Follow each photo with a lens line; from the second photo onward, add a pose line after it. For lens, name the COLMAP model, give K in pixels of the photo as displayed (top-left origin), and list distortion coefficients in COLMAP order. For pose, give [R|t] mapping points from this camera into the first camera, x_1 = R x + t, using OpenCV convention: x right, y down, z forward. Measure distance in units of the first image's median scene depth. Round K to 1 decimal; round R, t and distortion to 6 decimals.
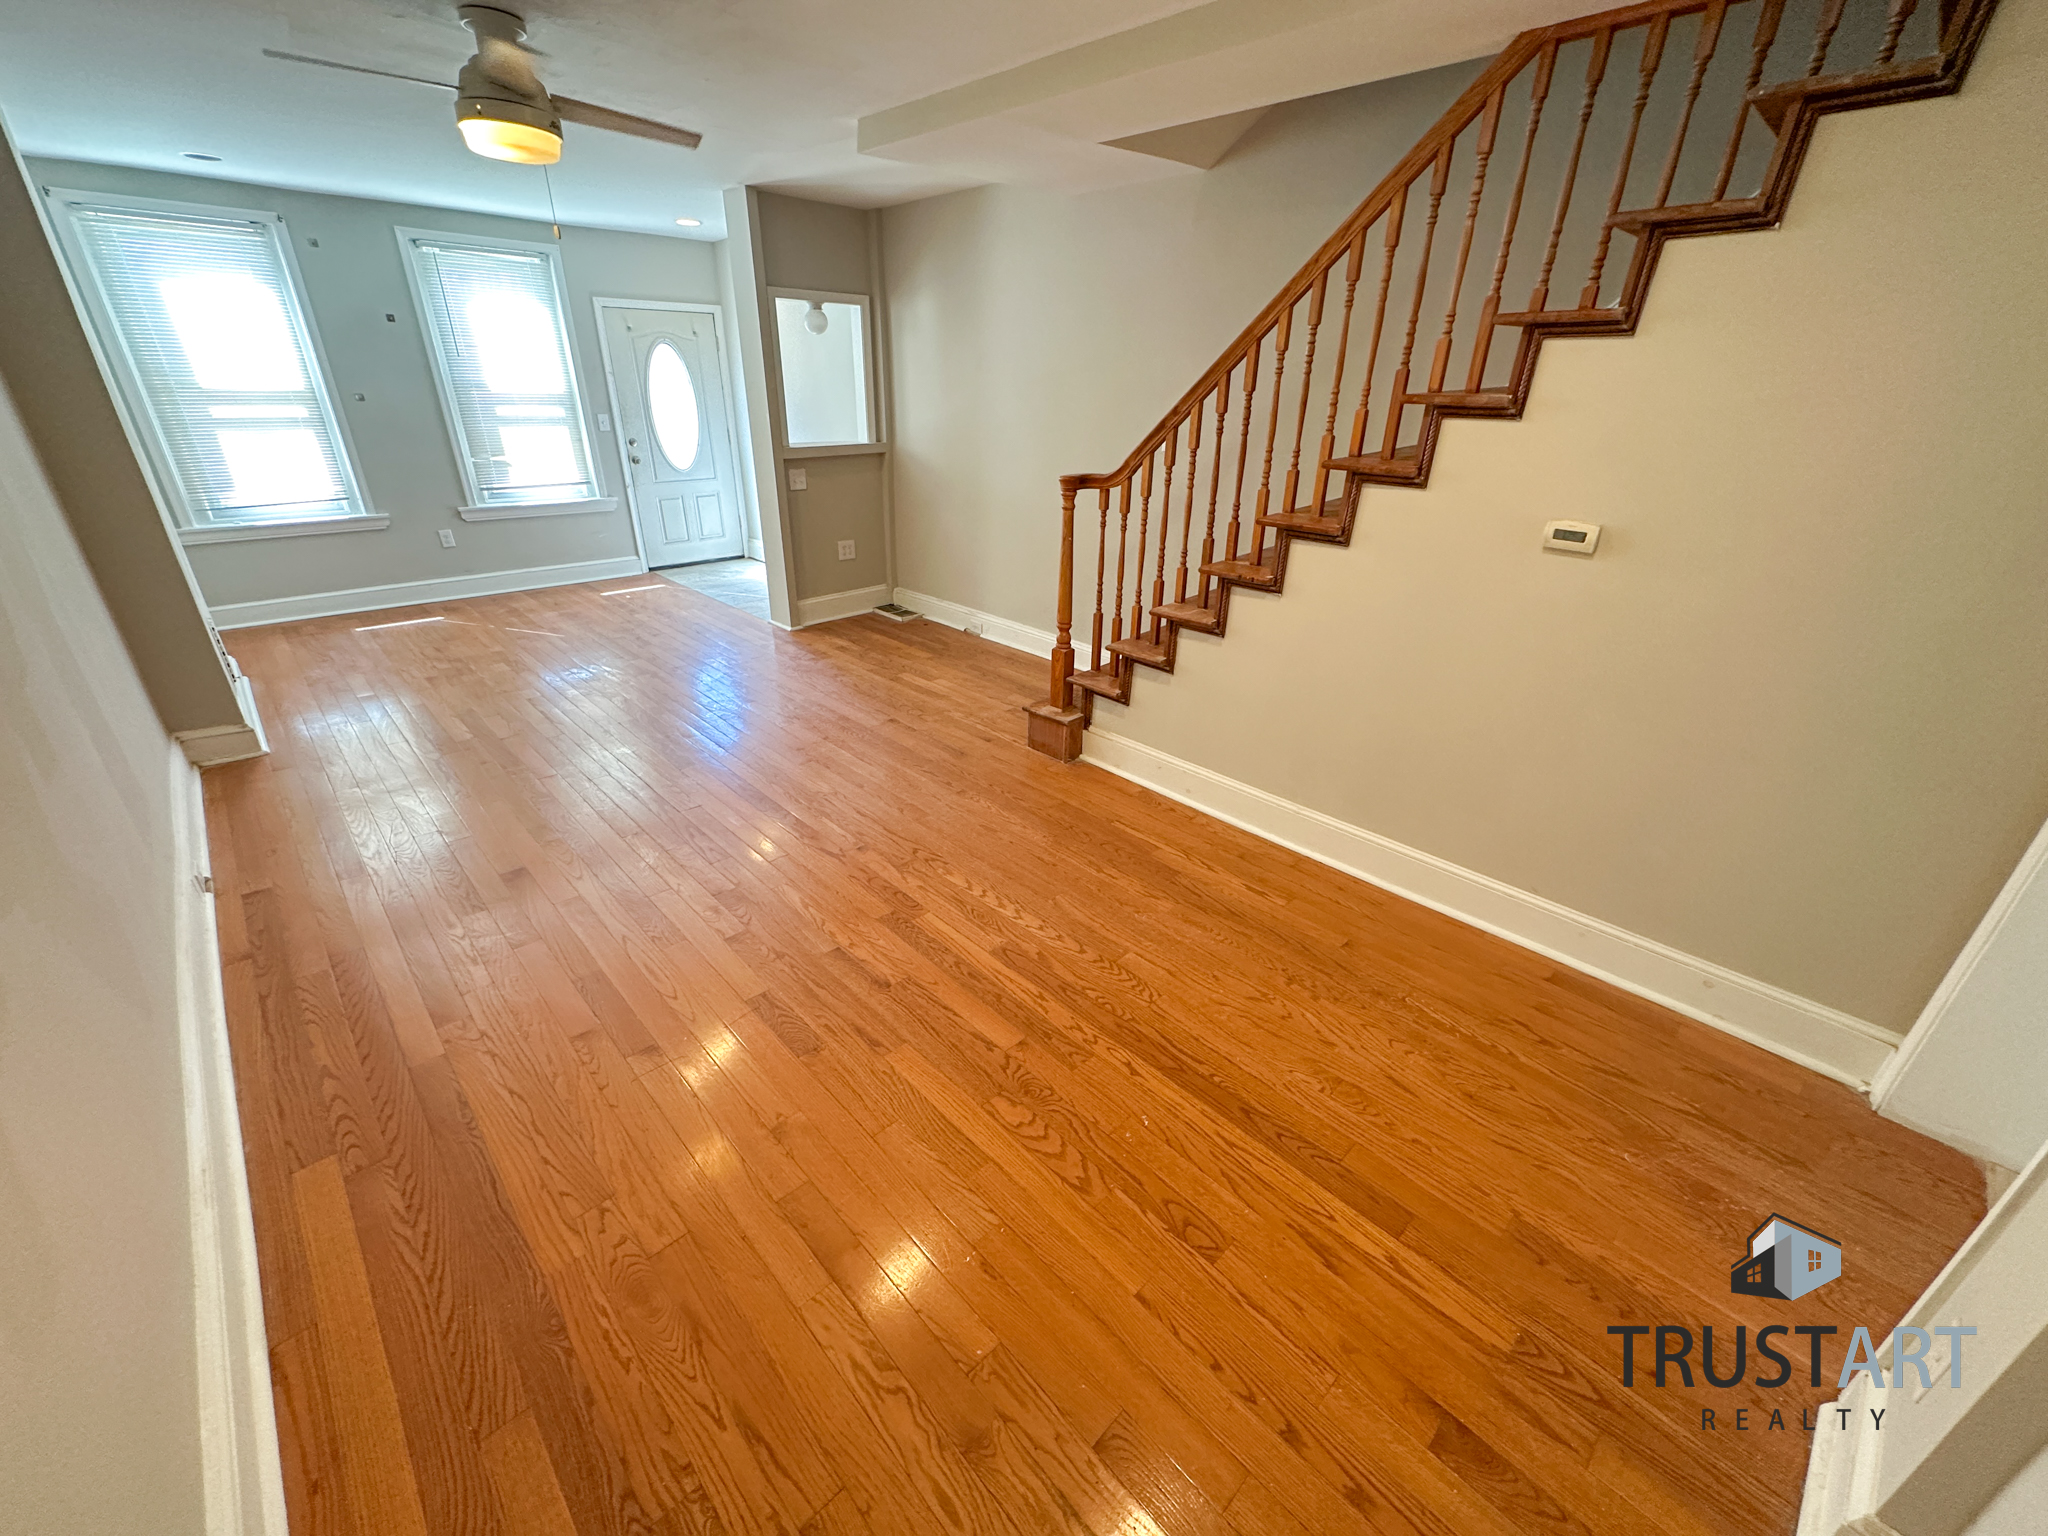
lens RADIAL K [[816.5, 0, 1023.4], [0, 816.5, 769.3], [0, 0, 1]] dist [-0.005727, 0.000971]
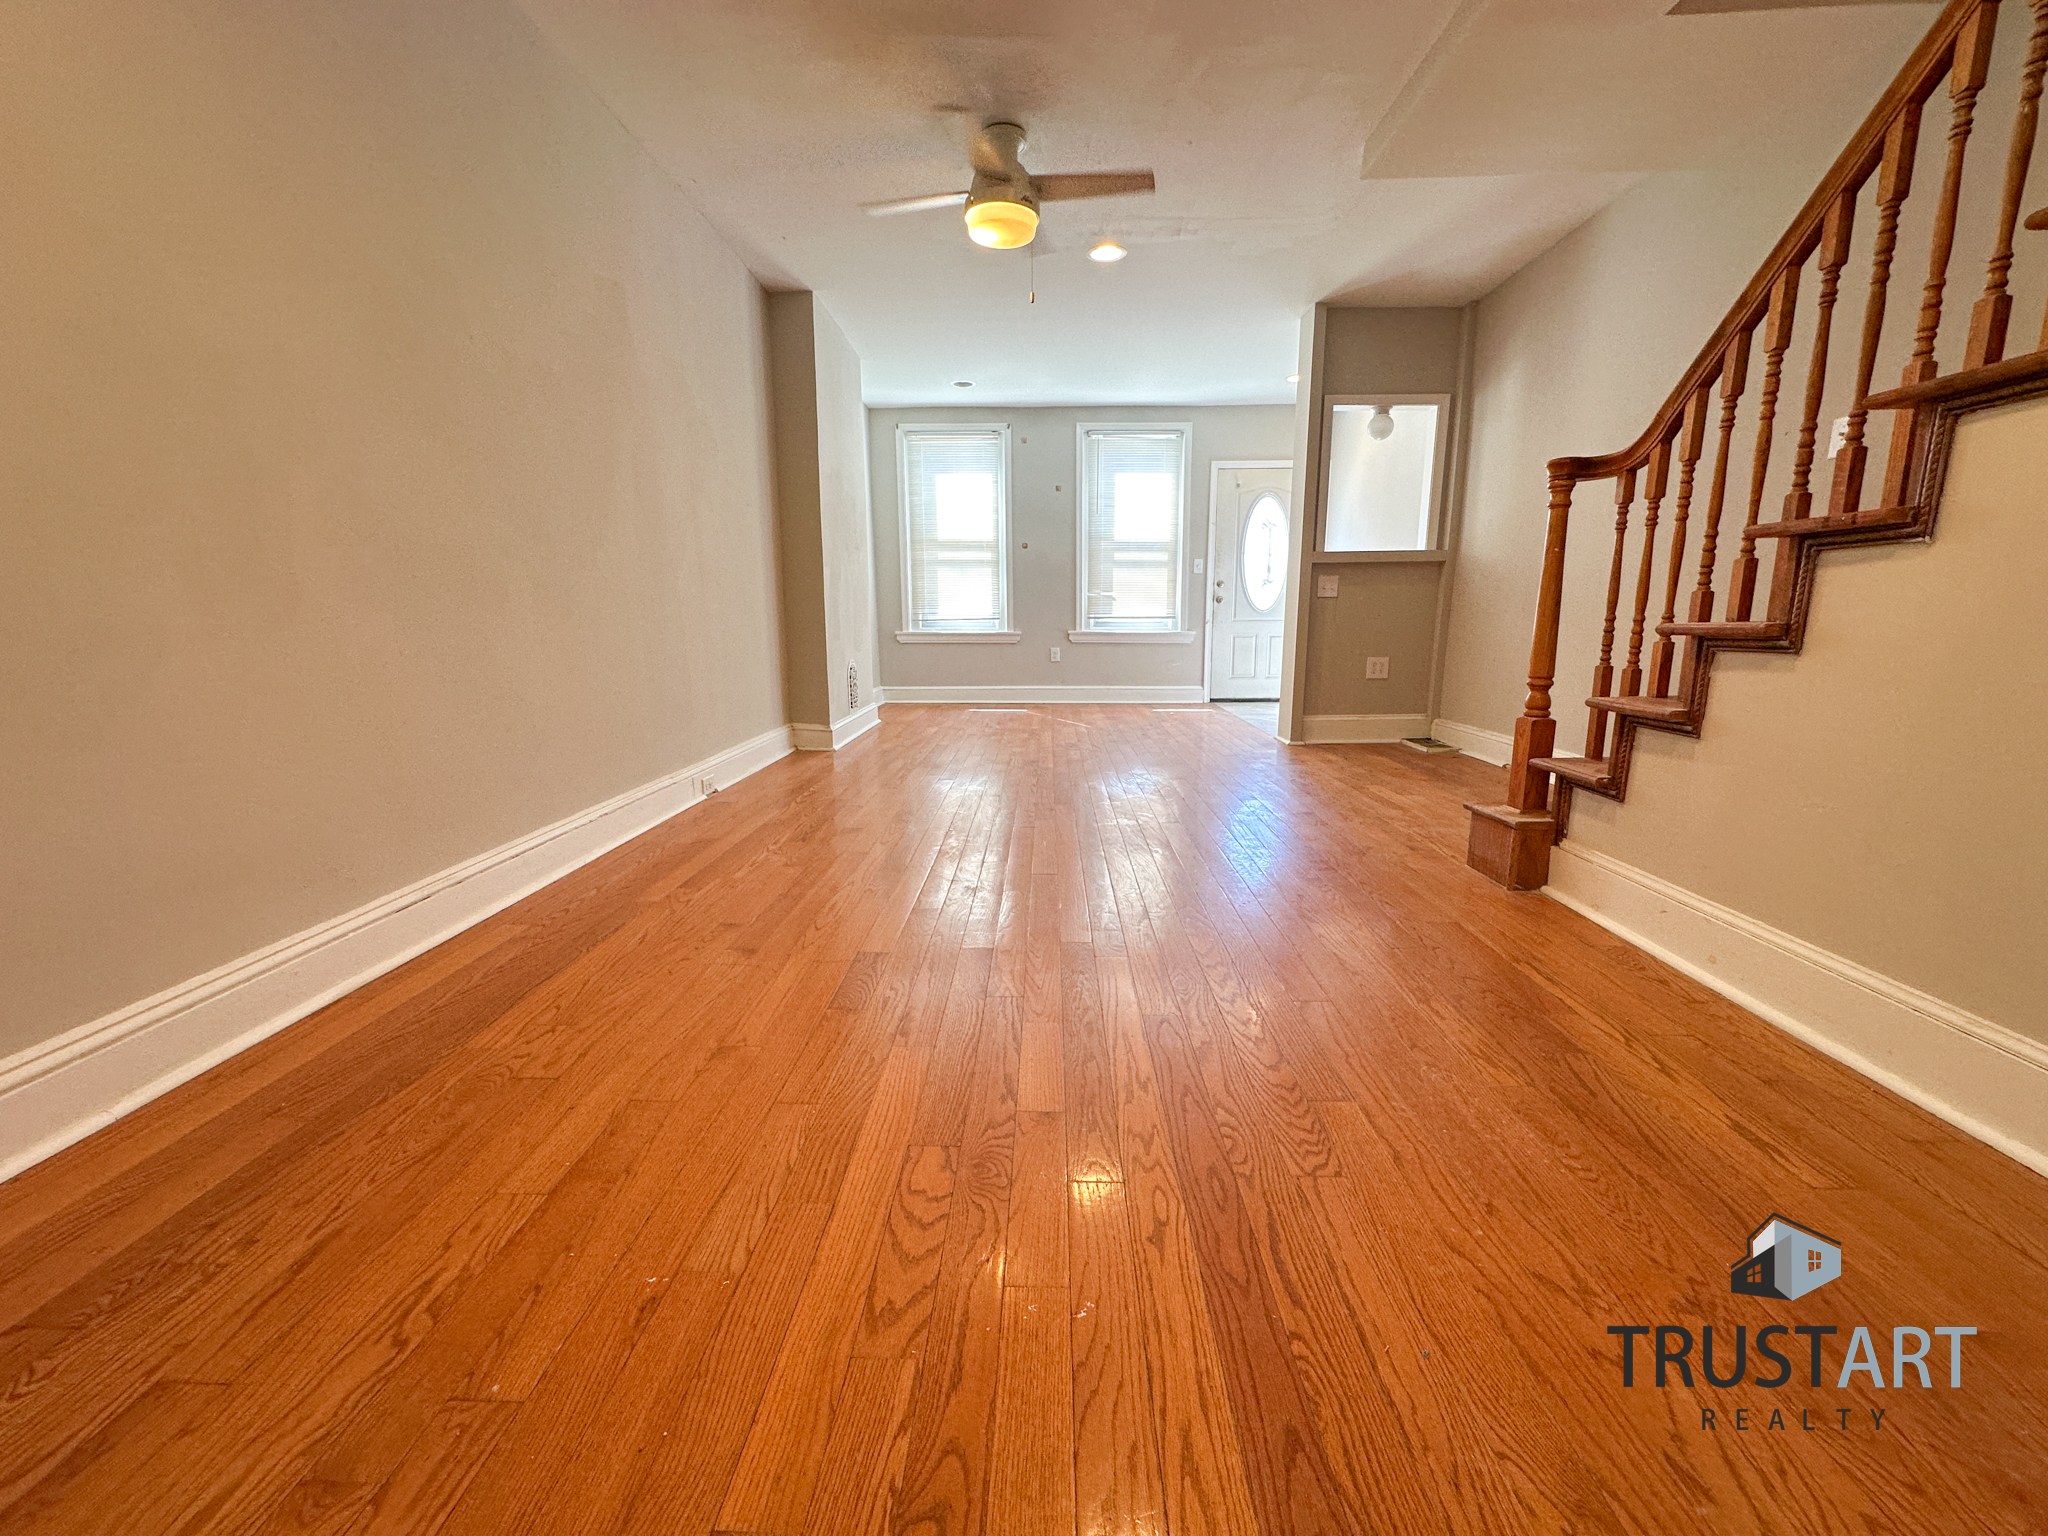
lens RADIAL K [[816.5, 0, 1023.4], [0, 816.5, 769.3], [0, 0, 1]] dist [-0.005727, 0.000971]
pose [[0.699551, 0.111568, -0.705819, 0.230032], [-0.293571, 0.945403, -0.141525, 0.107477], [0.651494, 0.306212, 0.694111, 0.283810]]
